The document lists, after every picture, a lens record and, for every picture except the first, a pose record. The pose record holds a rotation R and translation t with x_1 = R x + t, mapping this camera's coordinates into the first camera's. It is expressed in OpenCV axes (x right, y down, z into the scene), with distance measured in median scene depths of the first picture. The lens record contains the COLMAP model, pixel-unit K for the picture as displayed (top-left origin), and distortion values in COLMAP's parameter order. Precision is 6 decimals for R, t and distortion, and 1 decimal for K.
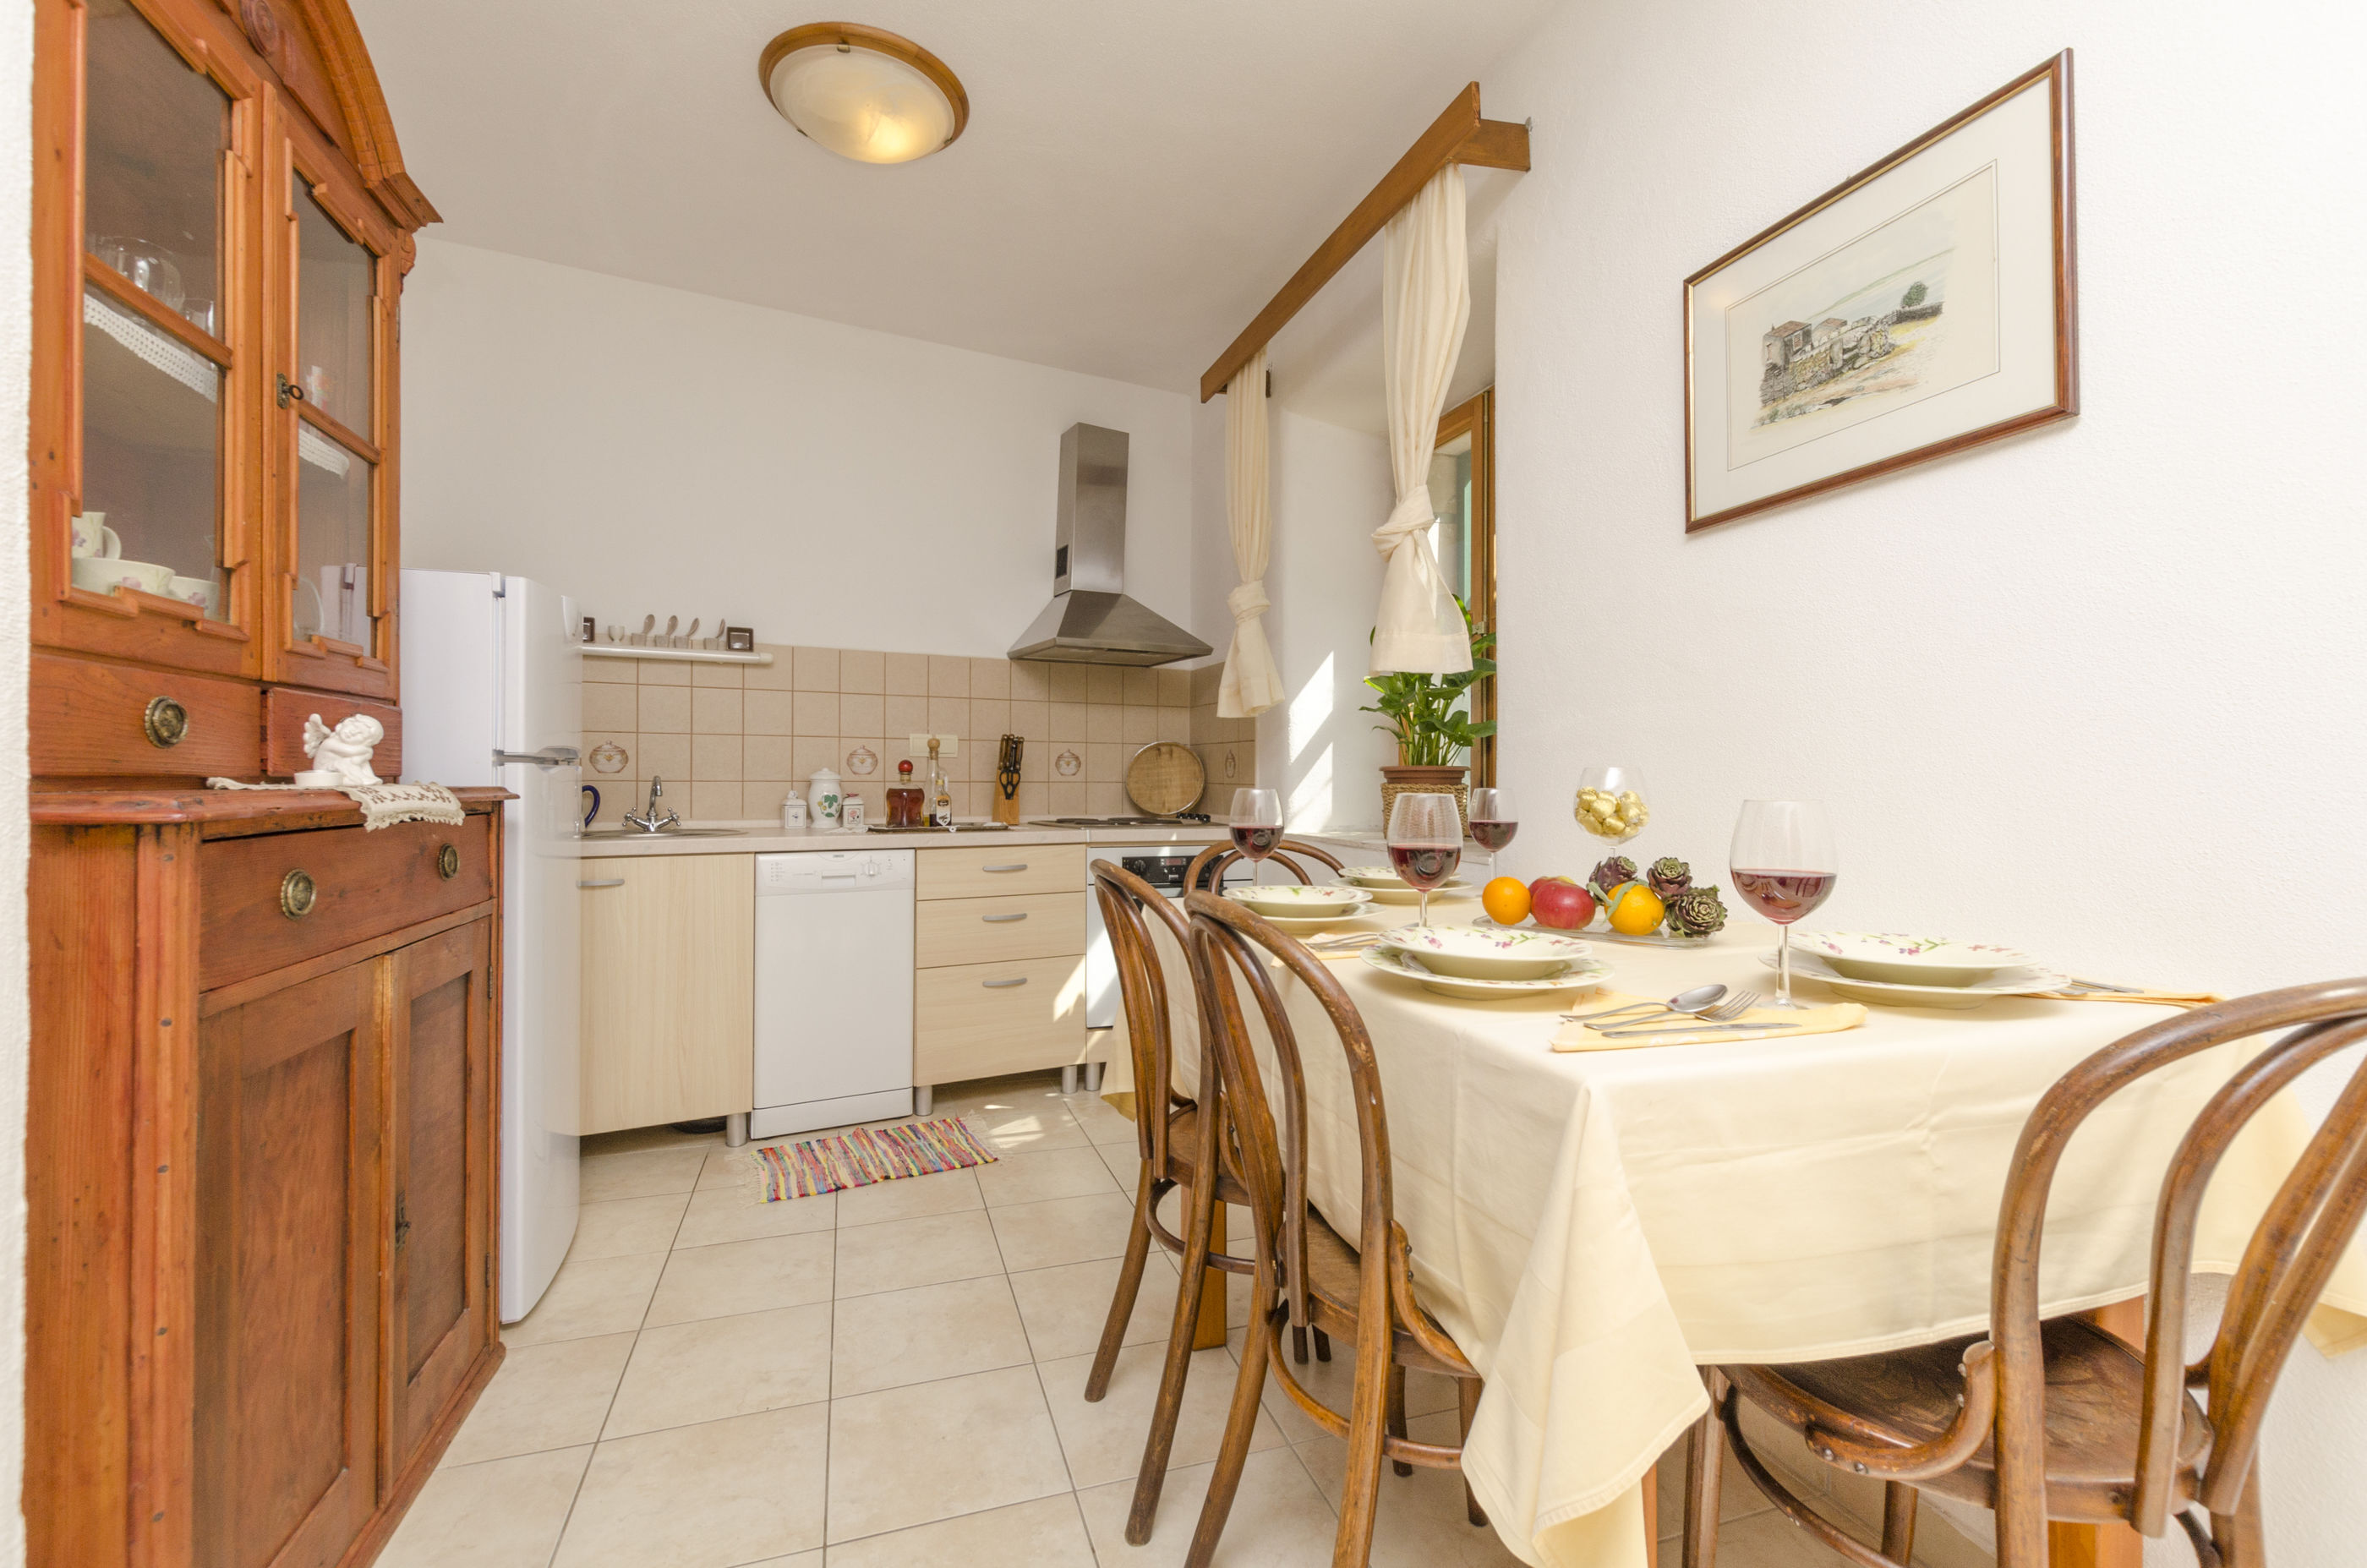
lens RADIAL K [[1018.2, 0, 1187.5], [0, 1018.2, 773.7], [0, 0, 1]] dist [0.008056, -0.005305]
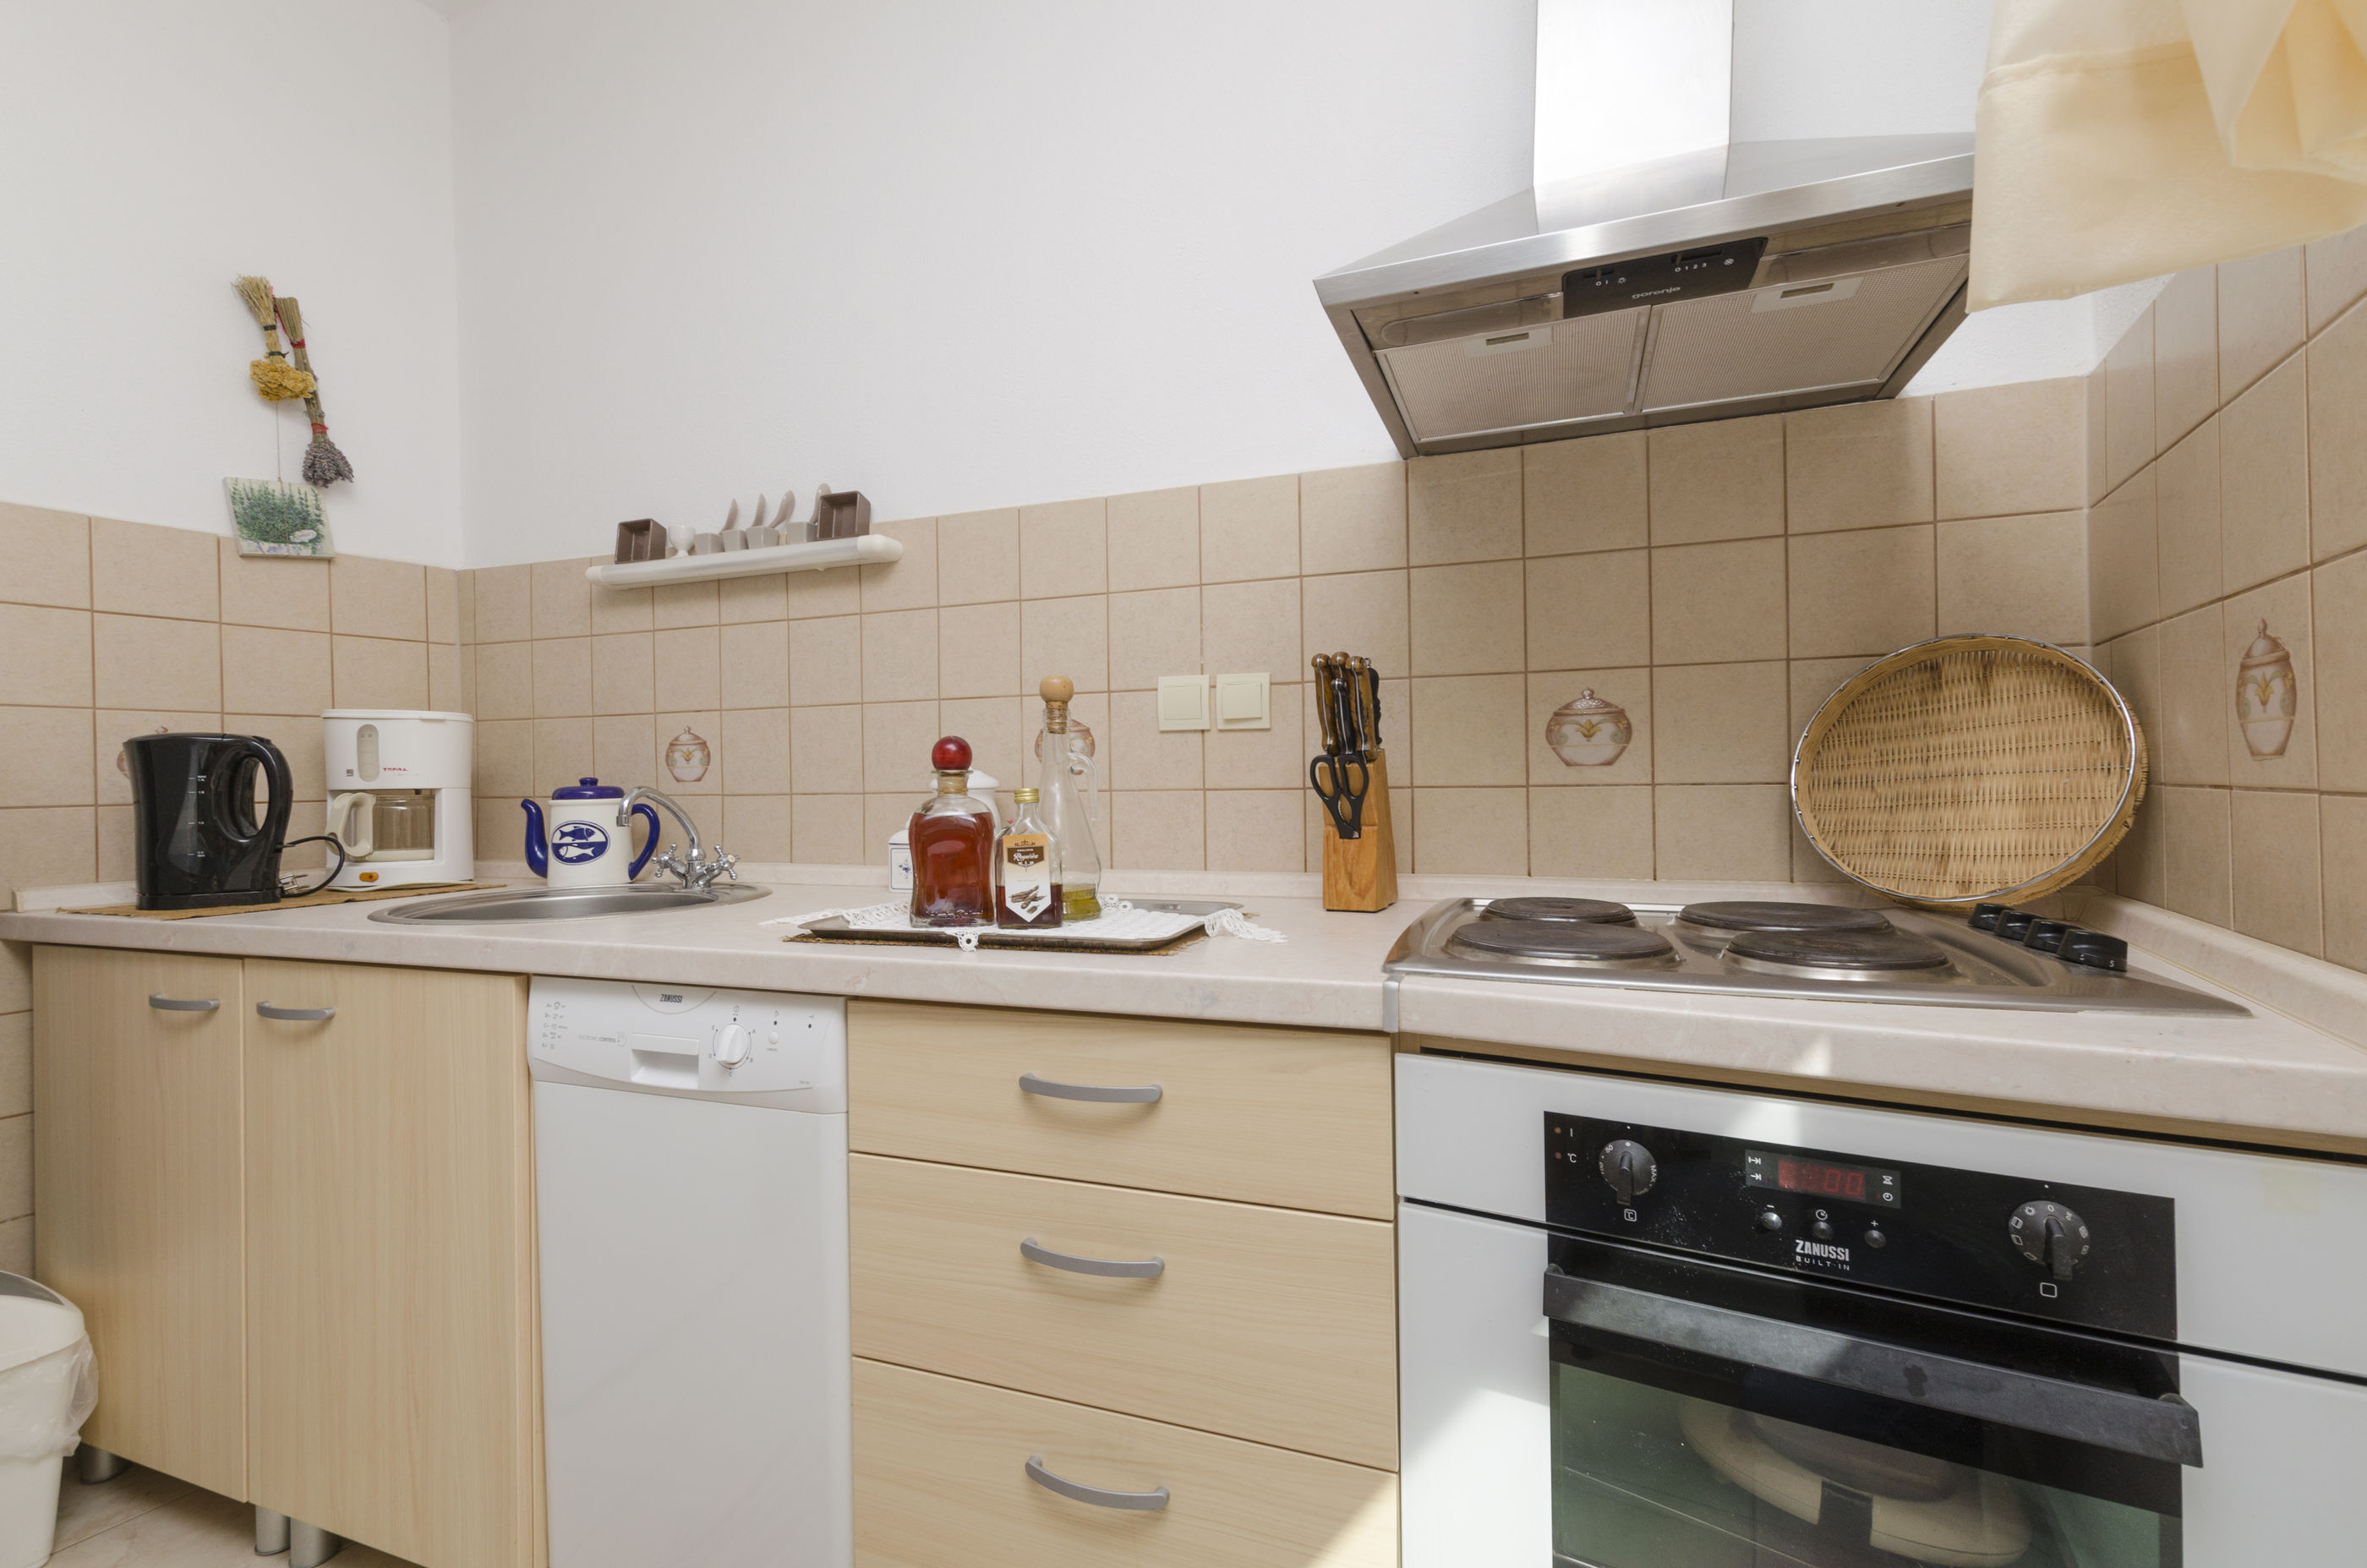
lens RADIAL K [[1018.2, 0, 1187.5], [0, 1018.2, 773.7], [0, 0, 1]] dist [0.008056, -0.005305]
pose [[0.667063, -0.018757, -0.744765, 0.056447], [0.022713, 0.999730, -0.004835, 0.003708], [0.744655, -0.013691, 0.667309, 0.787649]]
